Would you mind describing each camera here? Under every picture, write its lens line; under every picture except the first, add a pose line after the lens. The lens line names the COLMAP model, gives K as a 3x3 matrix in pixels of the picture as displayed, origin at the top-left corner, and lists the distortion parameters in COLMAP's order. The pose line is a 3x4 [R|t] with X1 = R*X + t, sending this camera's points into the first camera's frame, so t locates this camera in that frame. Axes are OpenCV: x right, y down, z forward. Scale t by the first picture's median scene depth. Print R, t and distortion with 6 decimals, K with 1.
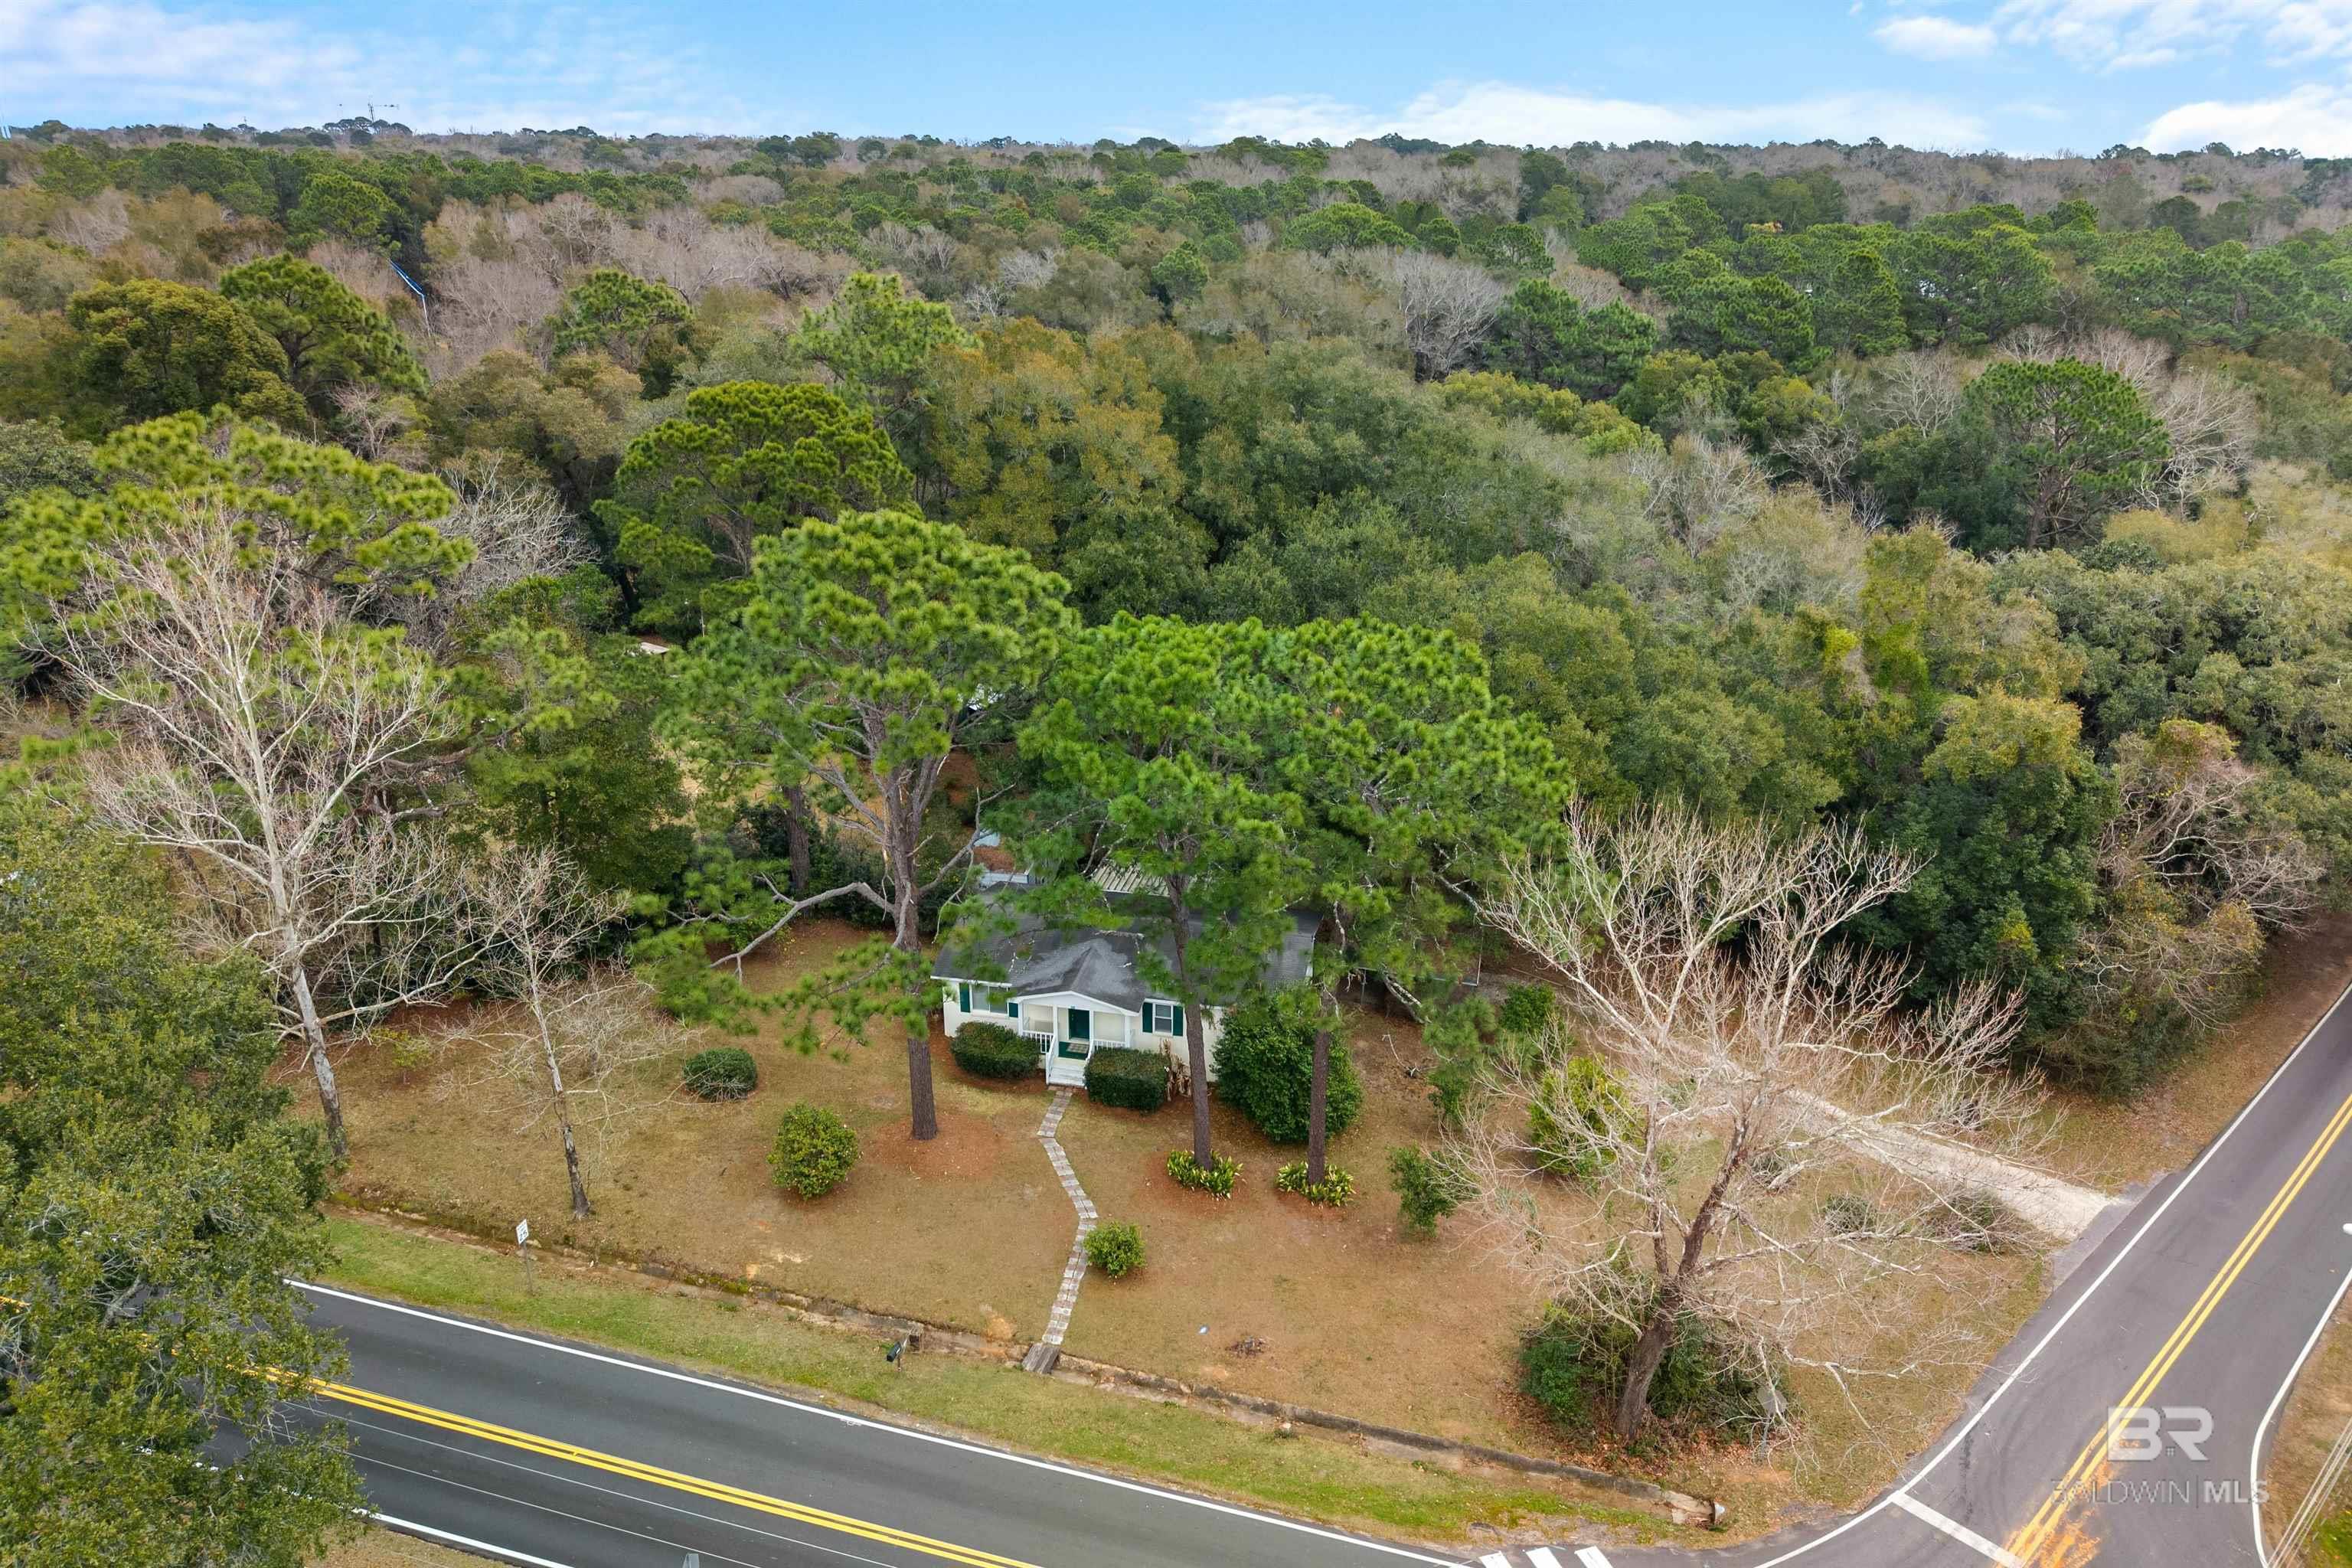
lens RADIAL K [[1617.4, 0, 1176.0], [0, 1617.4, 784.0], [0, 0, 1]] dist [0.075292, -0.090960]
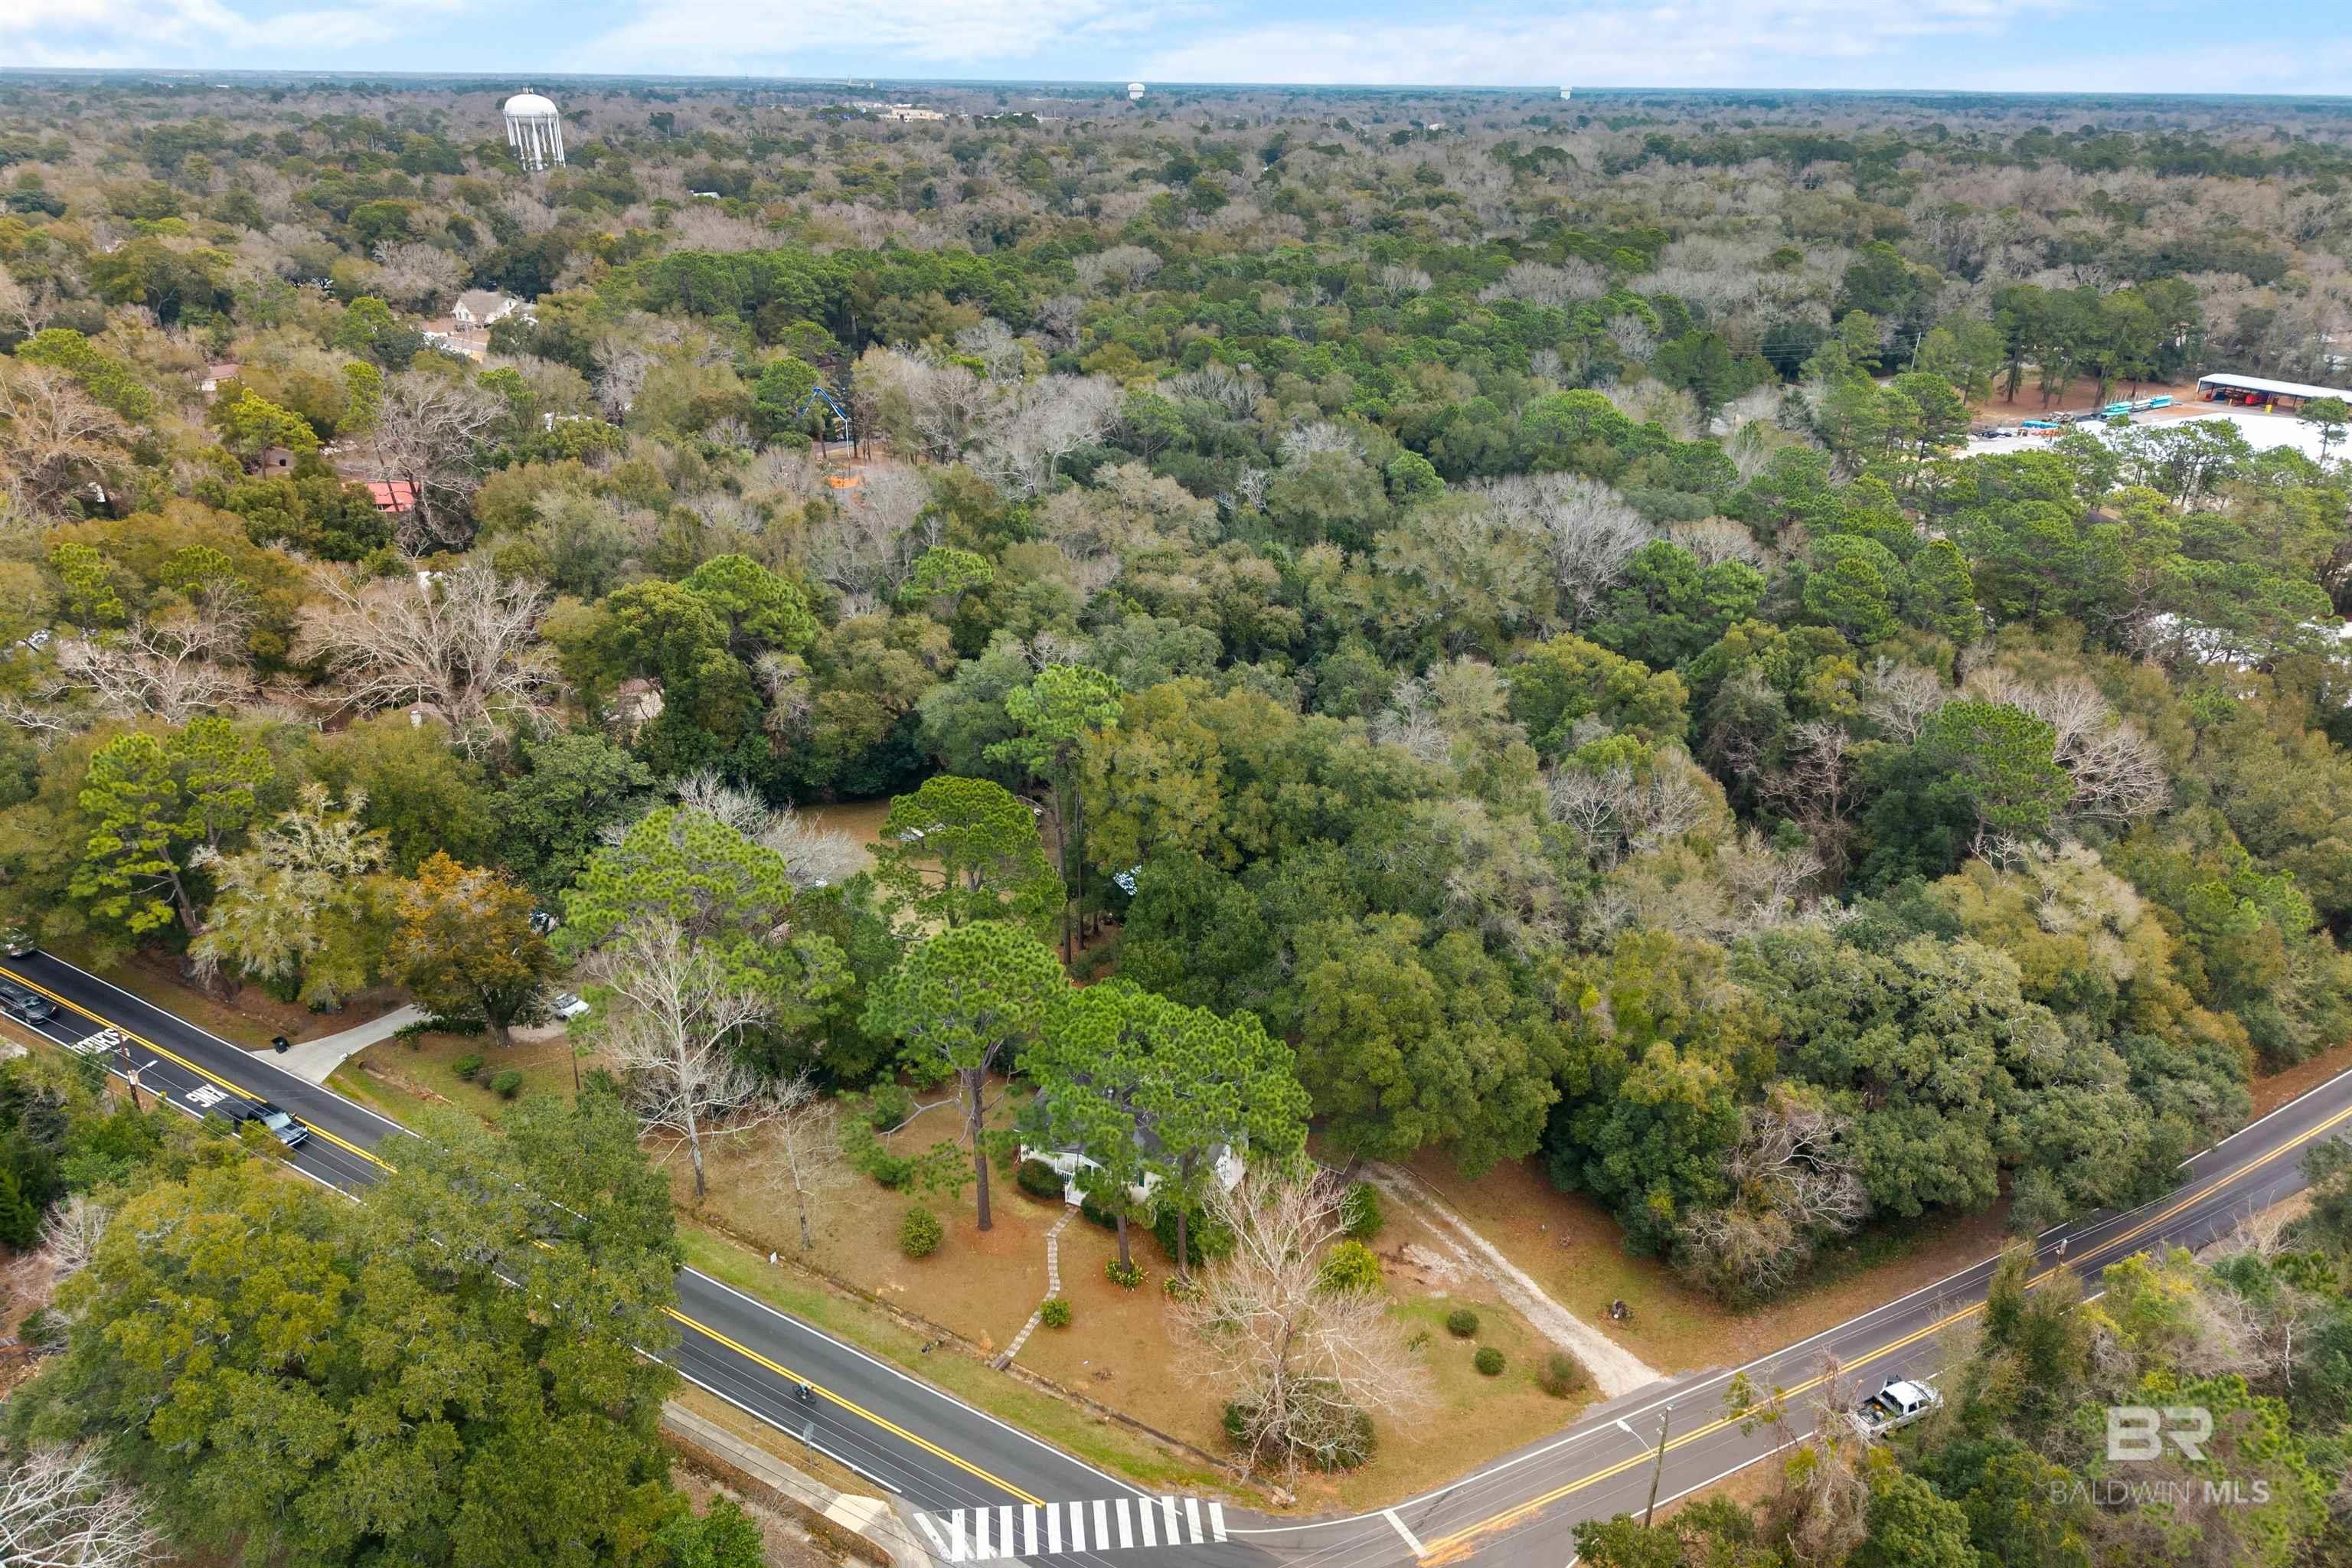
lens RADIAL K [[1617.4, 0, 1176.0], [0, 1617.4, 784.0], [0, 0, 1]] dist [0.075292, -0.090960]
pose [[0.968832, 0.105221, -0.224263, 0.399922], [-0.096393, 0.994087, 0.049990, -0.382654], [0.228197, -0.026814, 0.973246, -0.714366]]
